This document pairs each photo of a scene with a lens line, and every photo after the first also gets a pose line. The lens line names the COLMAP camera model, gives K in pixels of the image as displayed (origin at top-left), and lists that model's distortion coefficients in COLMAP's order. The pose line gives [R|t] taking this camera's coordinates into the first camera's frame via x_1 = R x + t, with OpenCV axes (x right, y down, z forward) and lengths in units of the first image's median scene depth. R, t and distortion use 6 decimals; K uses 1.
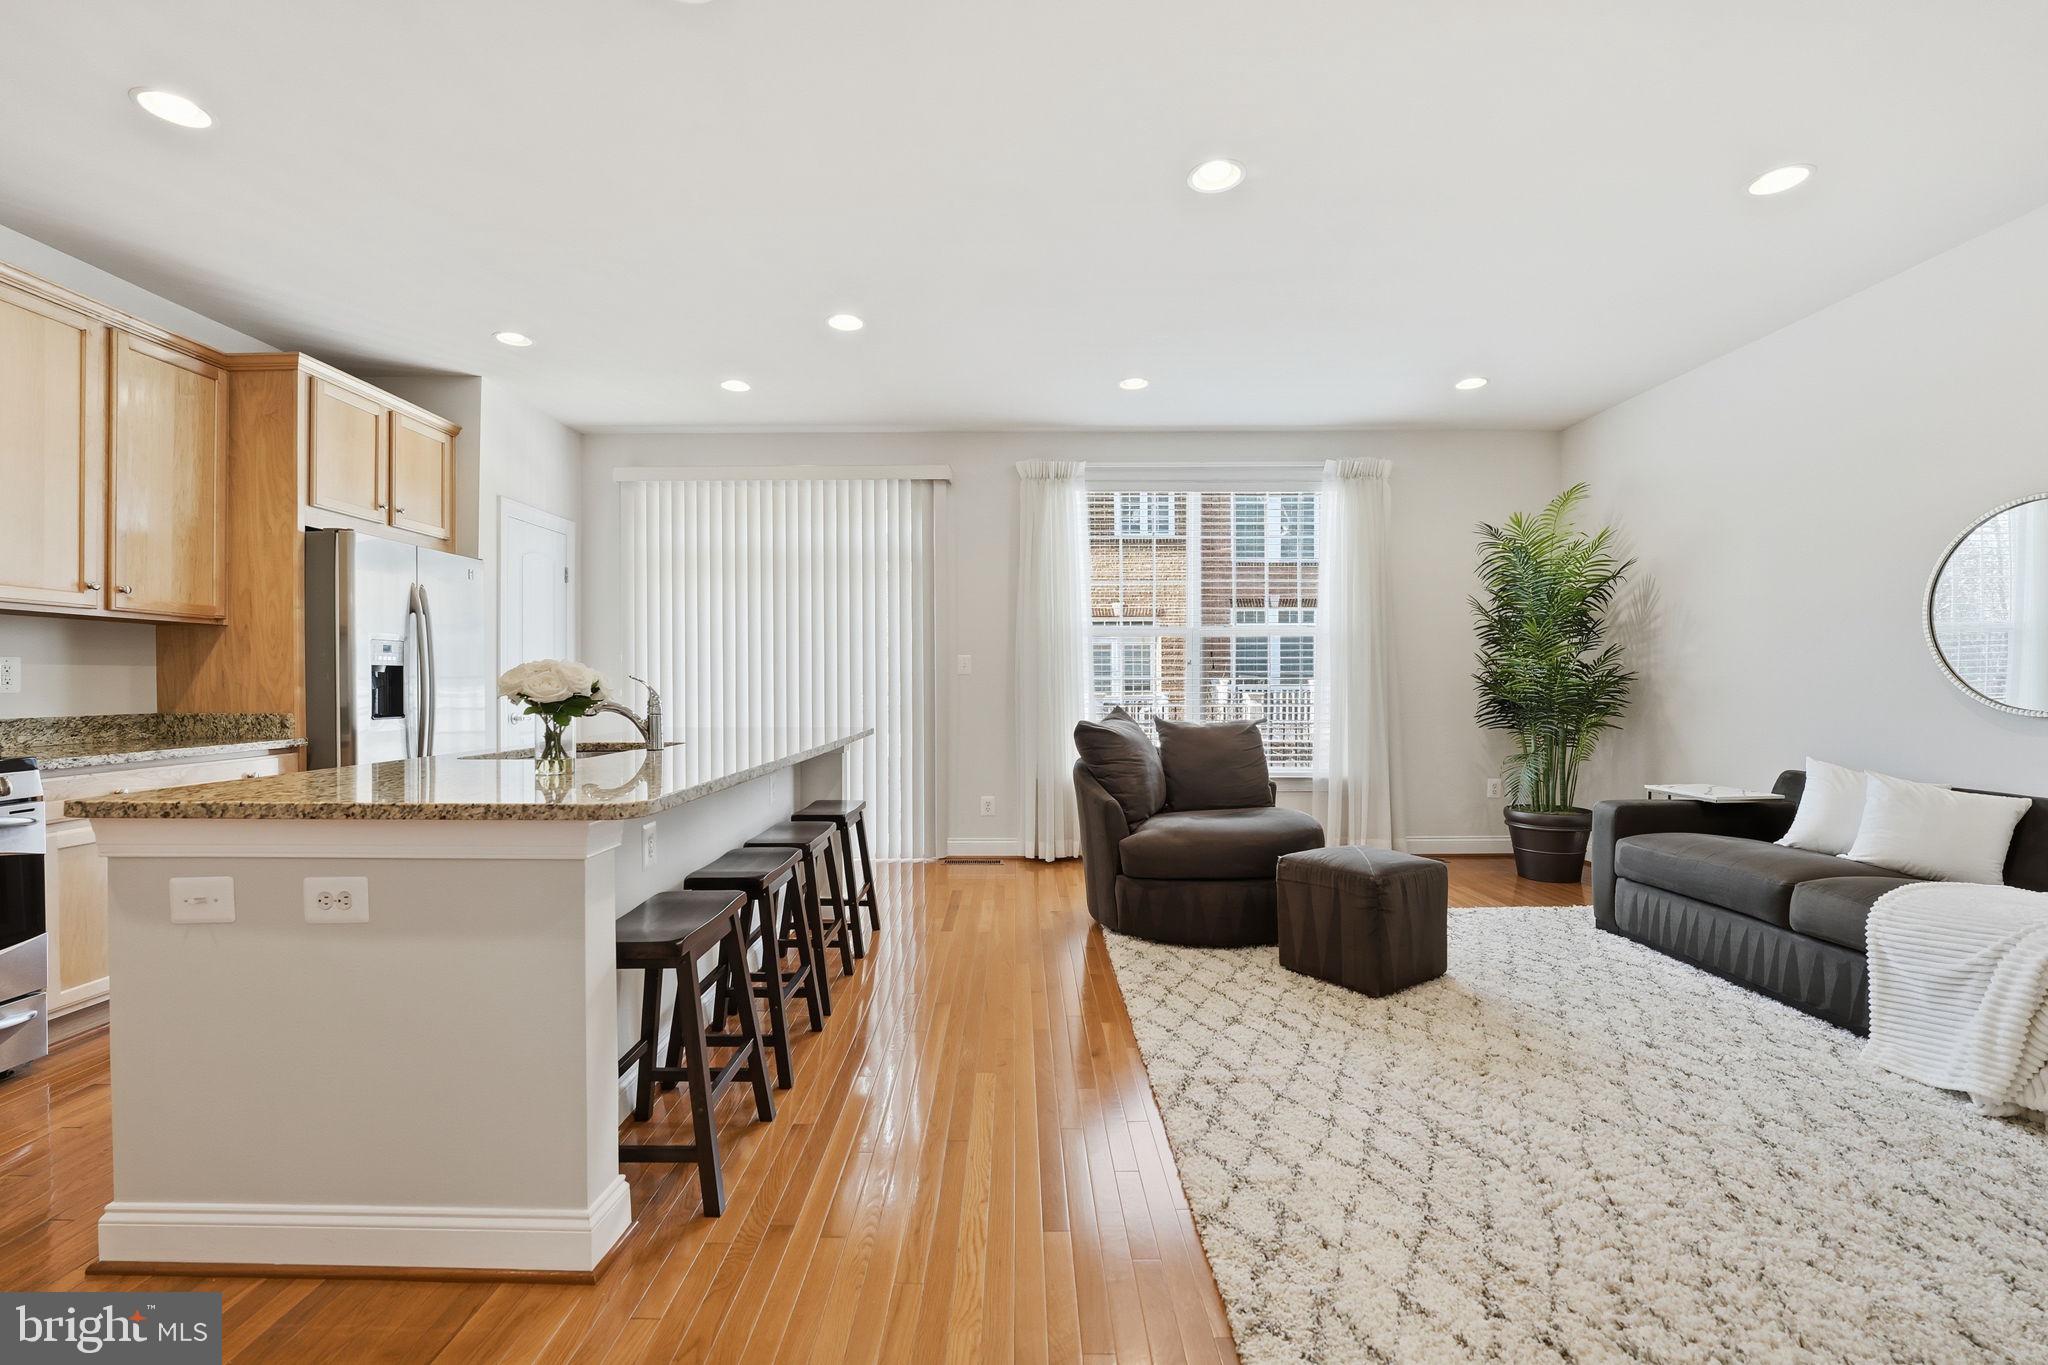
lens RADIAL K [[861.1, 0, 1024.0], [0, 861.1, 682.5], [0, 0, 1]] dist [-0.017749, 0.004136]
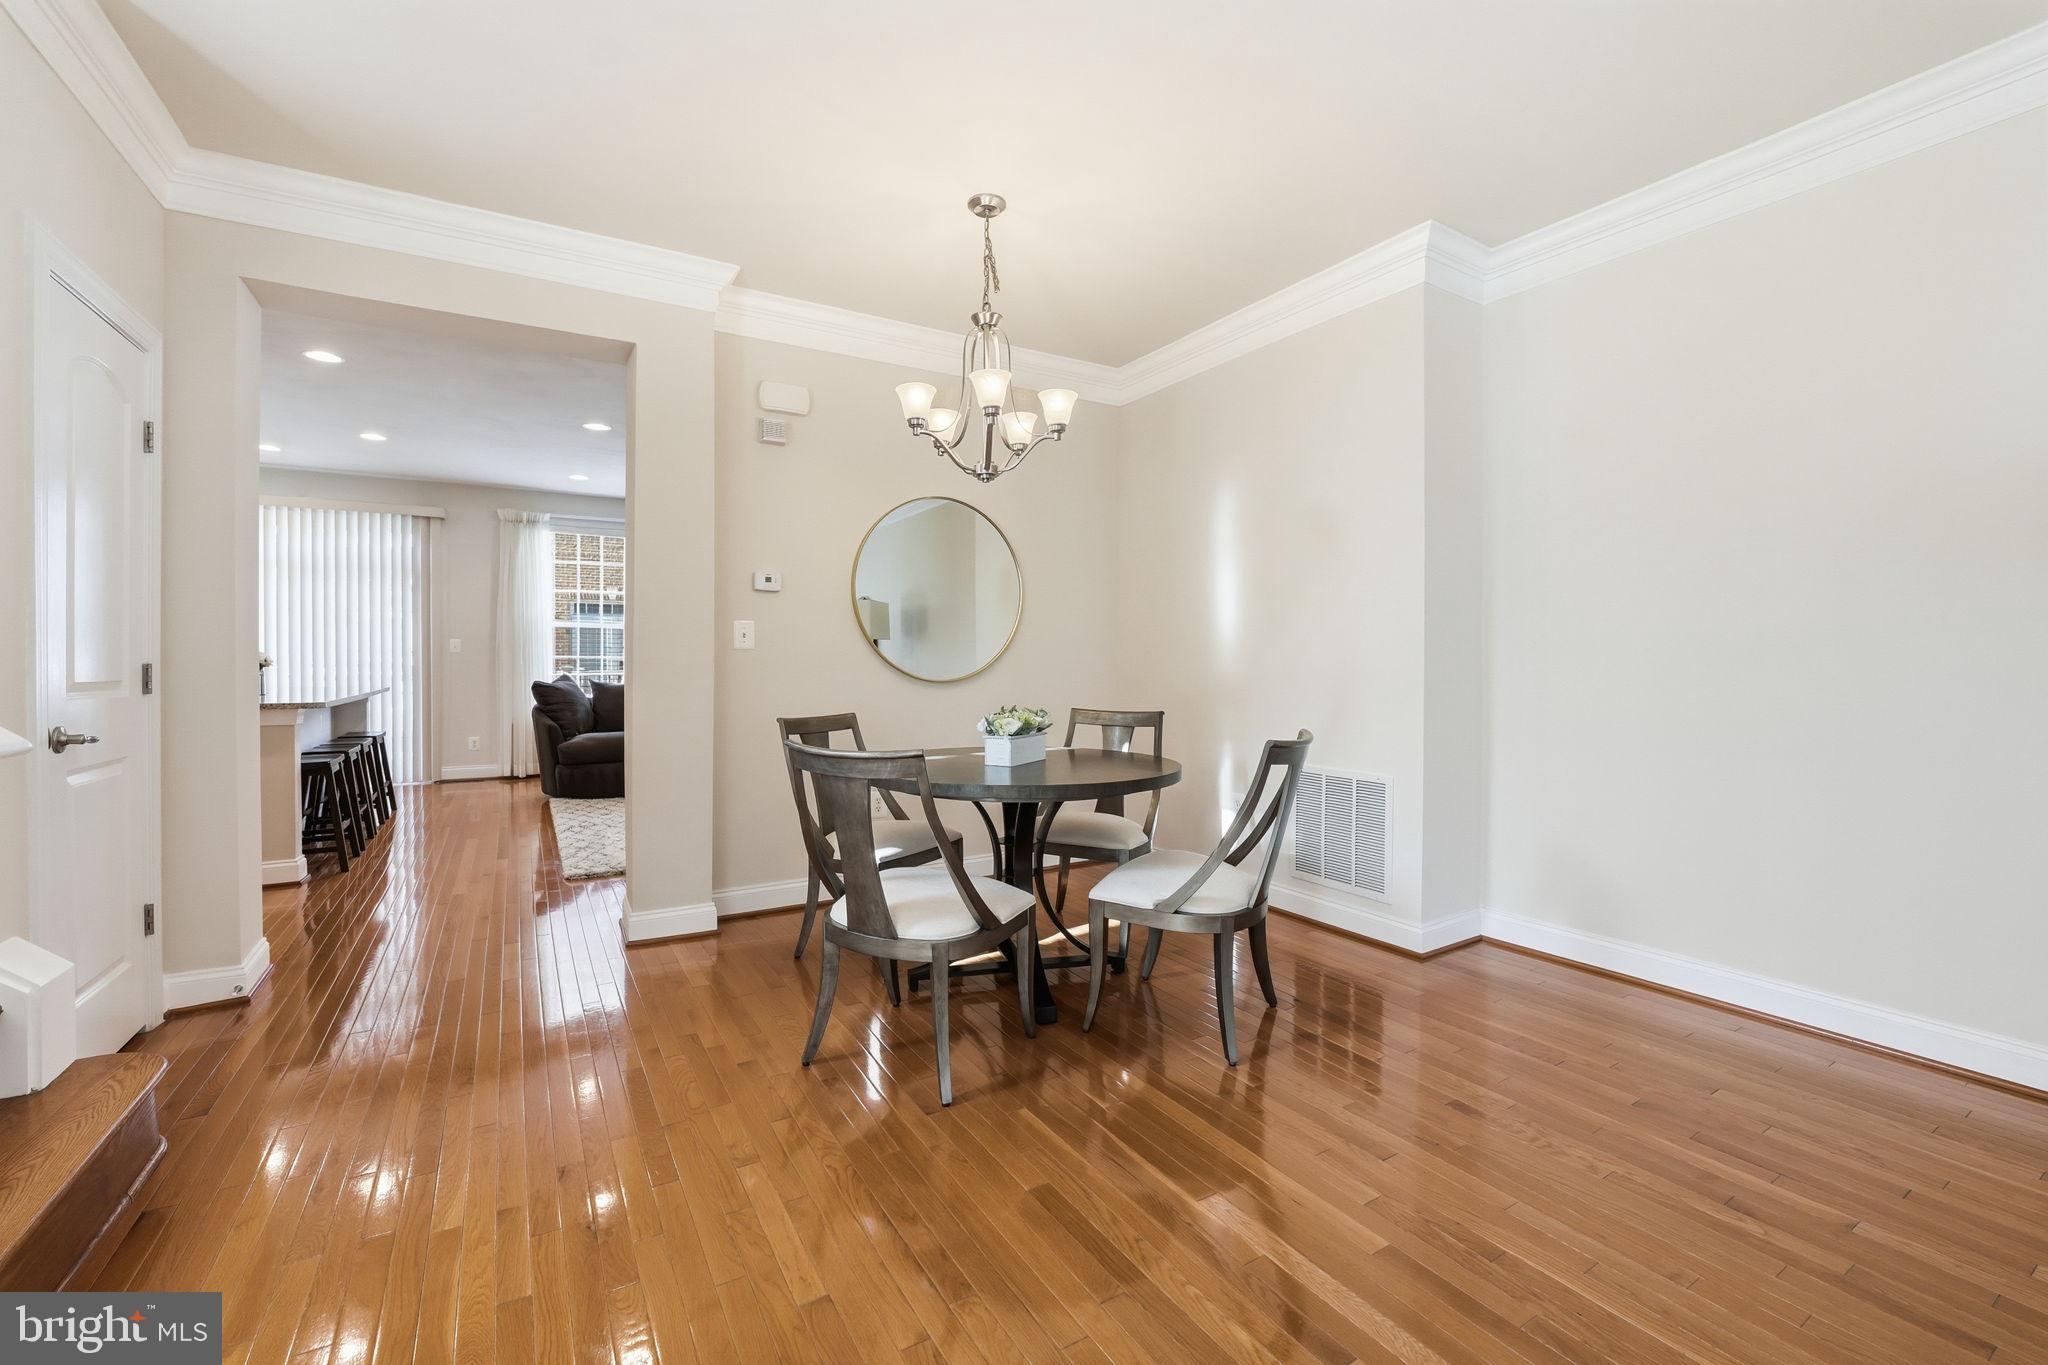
lens RADIAL K [[855.0, 0, 1018.8], [0, 855.0, 670.1], [0, 0, 1]] dist [-0.014630, 0.000408]
pose [[0.864583, 0.001536, 0.502487, 0.058414], [-0.006108, 0.999954, 0.007453, 0.004610], [-0.502452, -0.009513, 0.864553, -1.281610]]
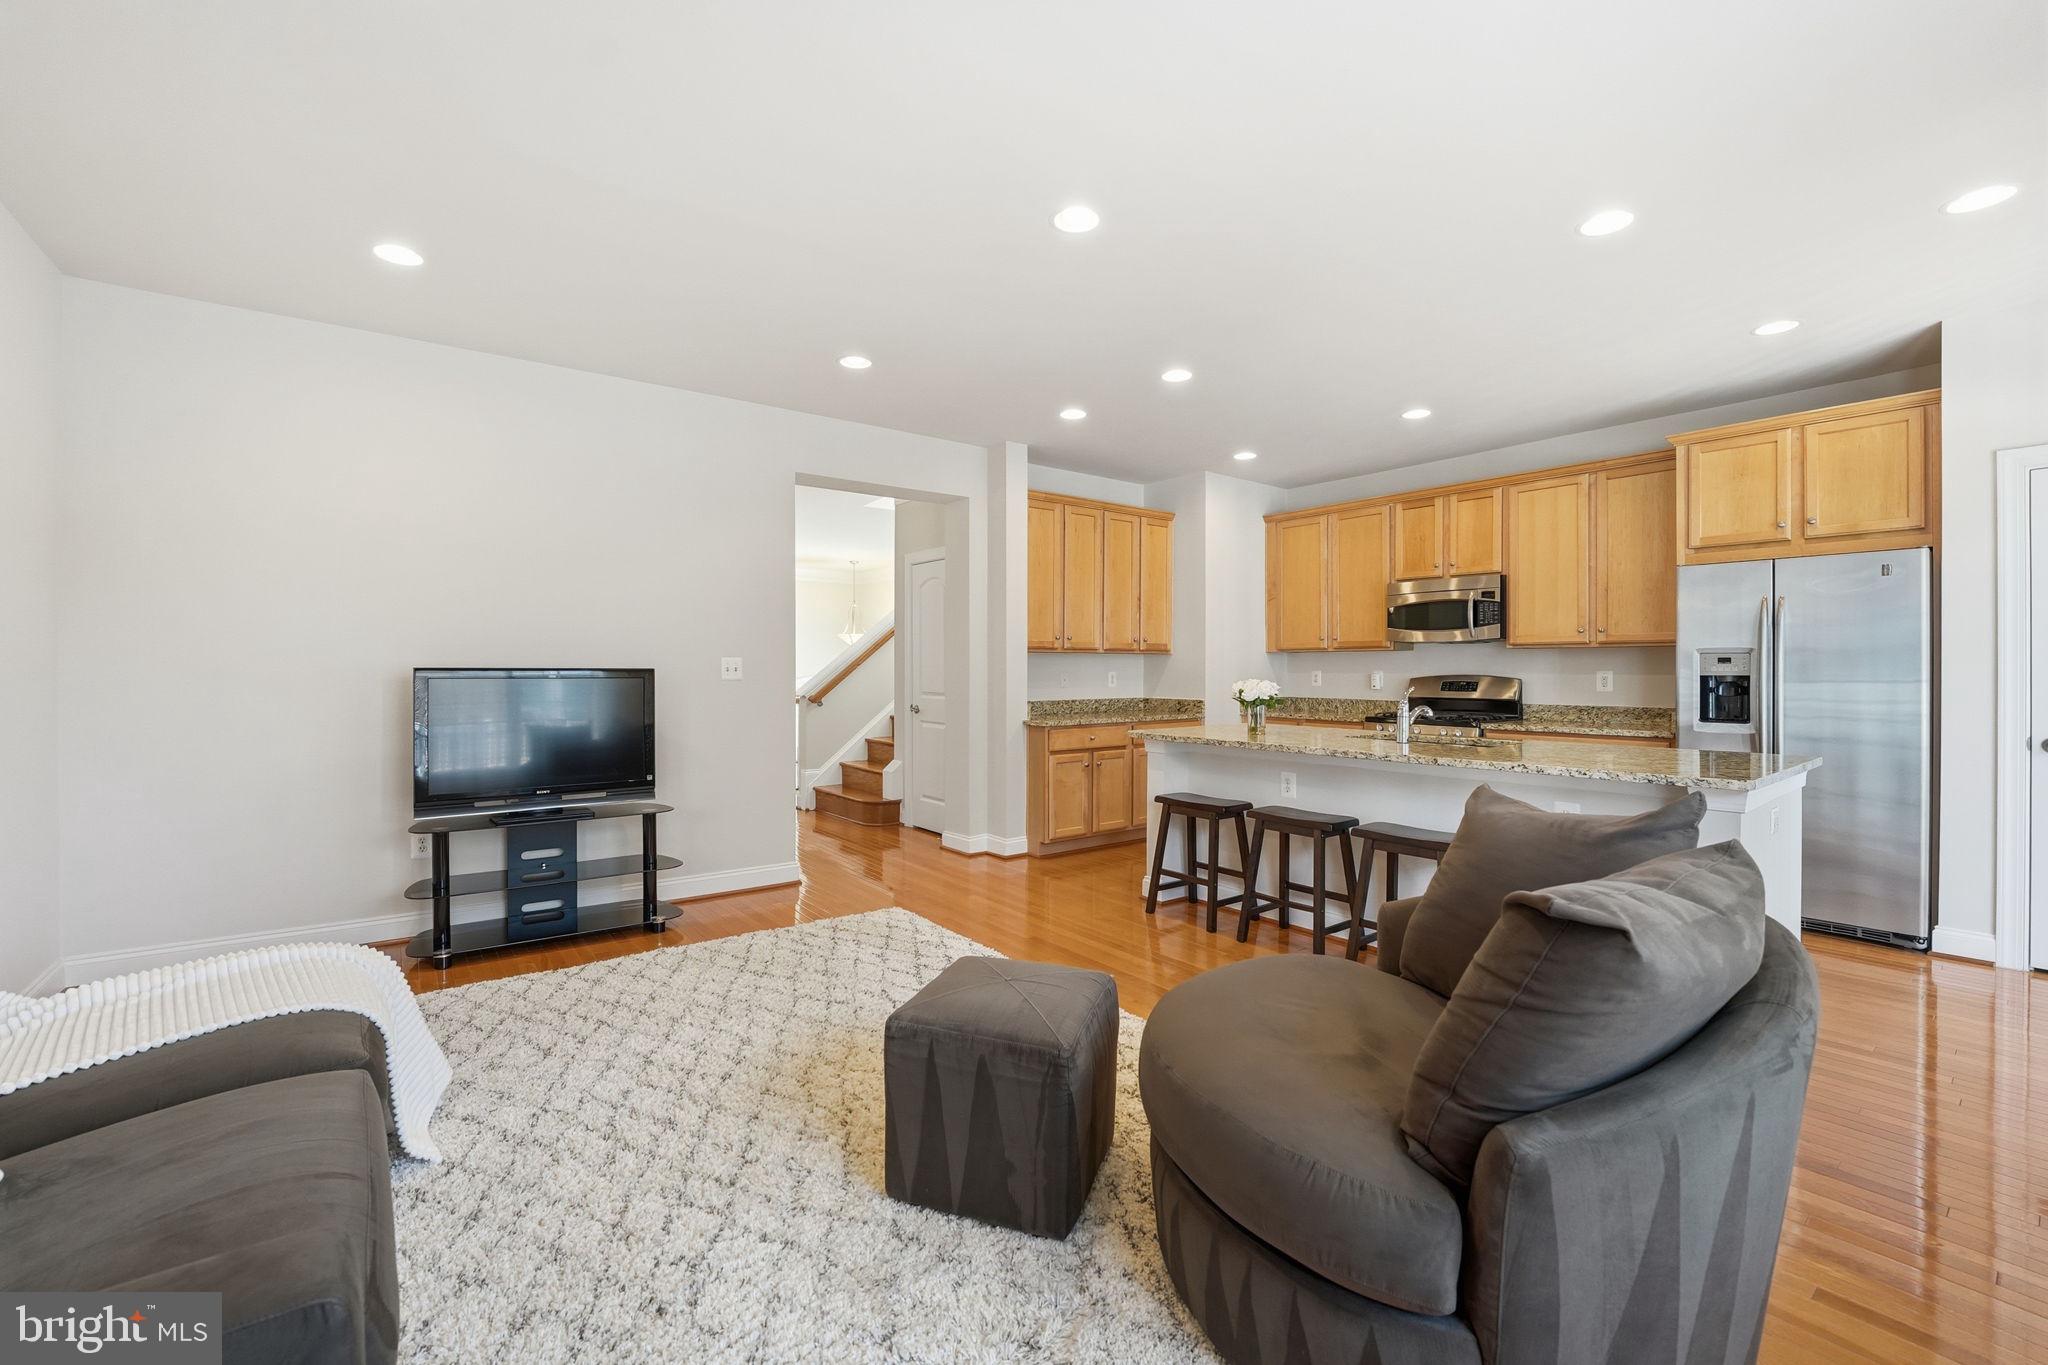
lens RADIAL K [[855.0, 0, 1018.8], [0, 855.0, 670.1], [0, 0, 1]] dist [-0.014630, 0.000408]
pose [[-0.799196, 0.003147, -0.601062, 0.808196], [0.003027, 0.999995, 0.001210, -0.036757], [0.601063, -0.000852, -0.799201, 1.594548]]
